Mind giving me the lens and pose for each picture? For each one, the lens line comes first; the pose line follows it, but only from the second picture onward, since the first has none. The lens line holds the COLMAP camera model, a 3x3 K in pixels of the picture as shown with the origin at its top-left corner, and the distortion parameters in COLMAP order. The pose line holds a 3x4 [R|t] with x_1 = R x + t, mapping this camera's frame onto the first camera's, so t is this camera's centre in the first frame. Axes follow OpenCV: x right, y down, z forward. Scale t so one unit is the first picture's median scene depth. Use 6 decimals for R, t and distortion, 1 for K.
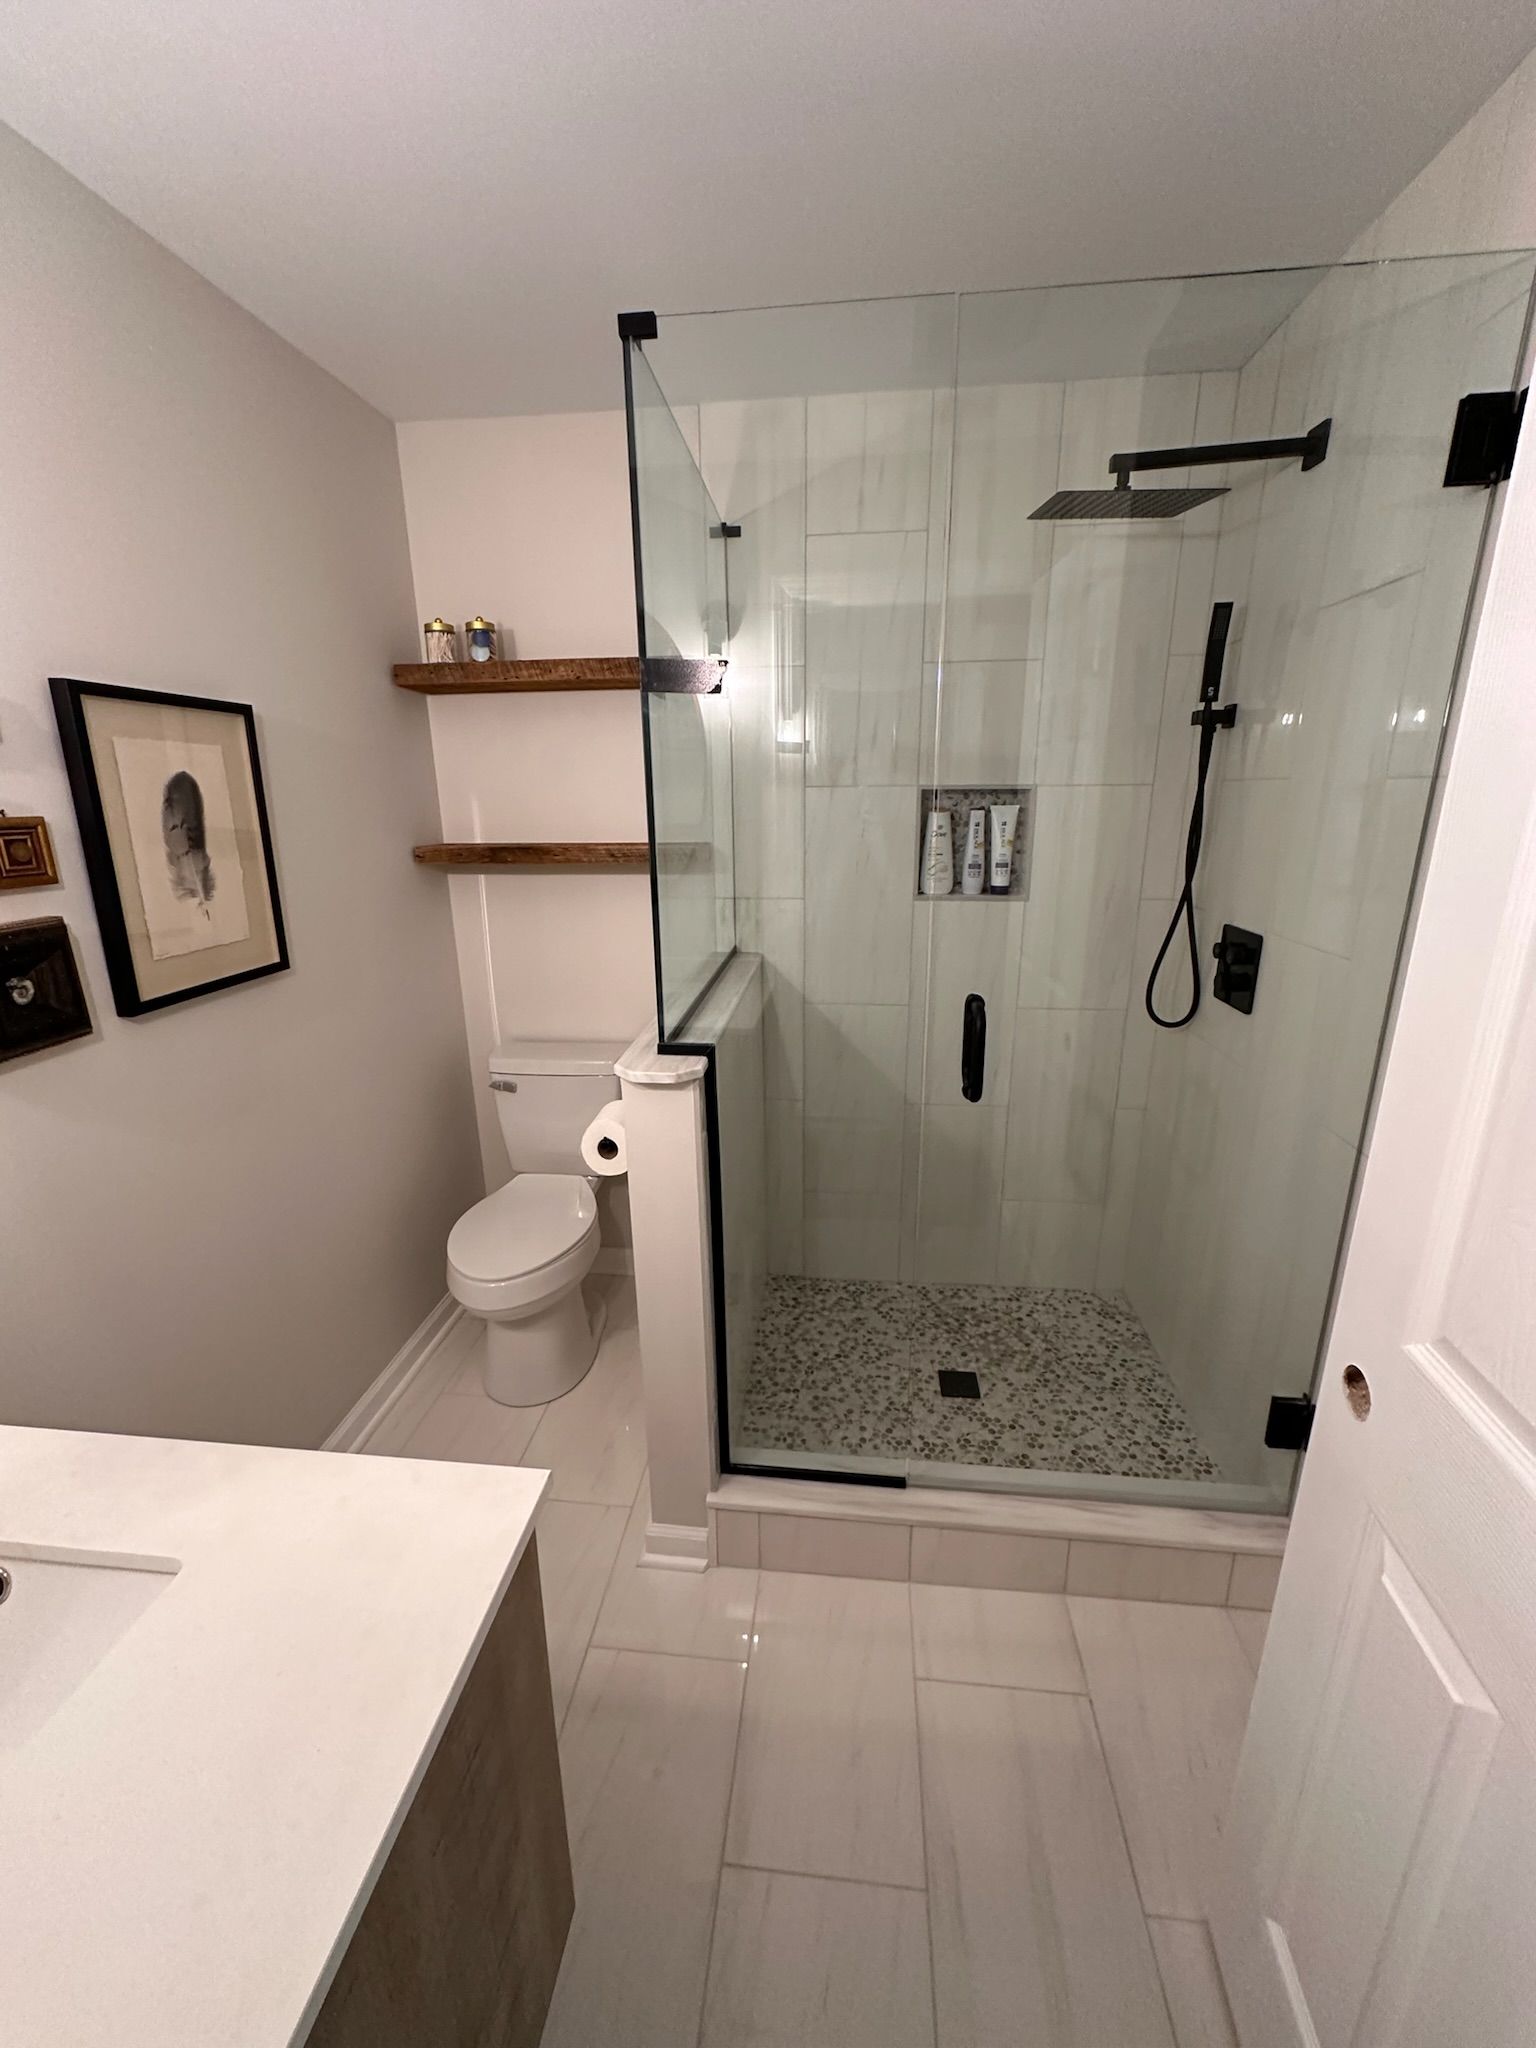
lens RADIAL K [[829.2, 0, 767.2], [0, 829.2, 1023.3], [0, 0, 1]] dist [0.000370, 0.000078]
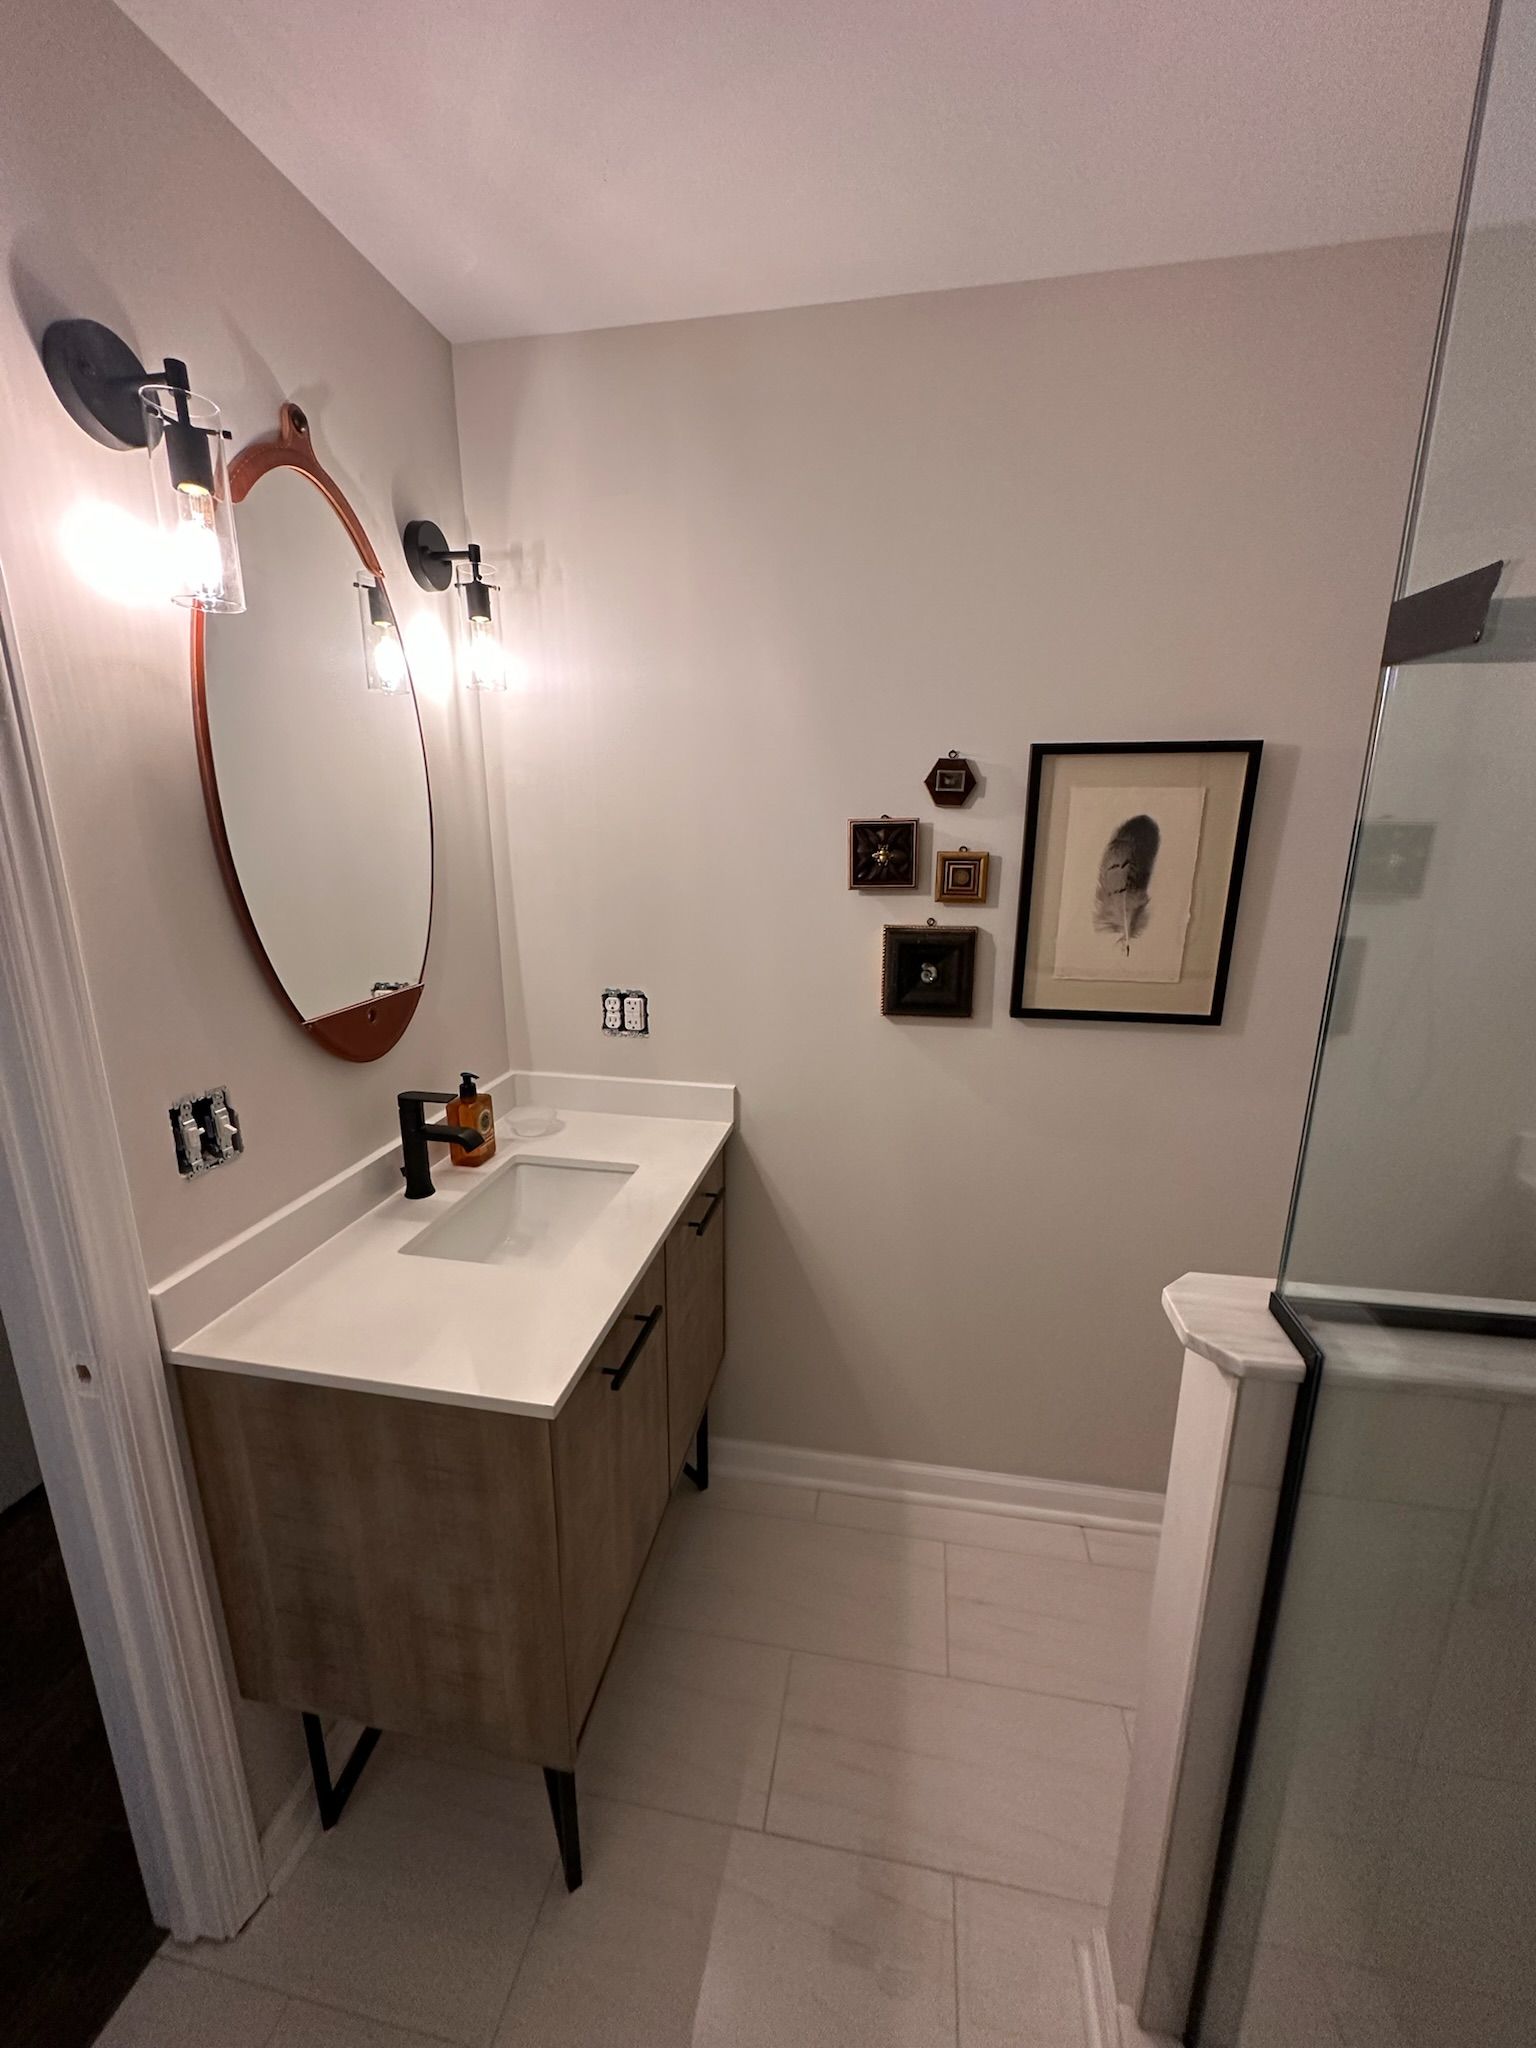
lens RADIAL K [[829.2, 0, 767.8], [0, 829.2, 1019.7], [0, 0, 1]] dist [0.000370, 0.000078]
pose [[-0.075204, 0.246252, -0.966284, 0.400948], [-0.266809, 0.928727, 0.257446, -0.205938], [0.960811, 0.277174, -0.004142, 0.619446]]
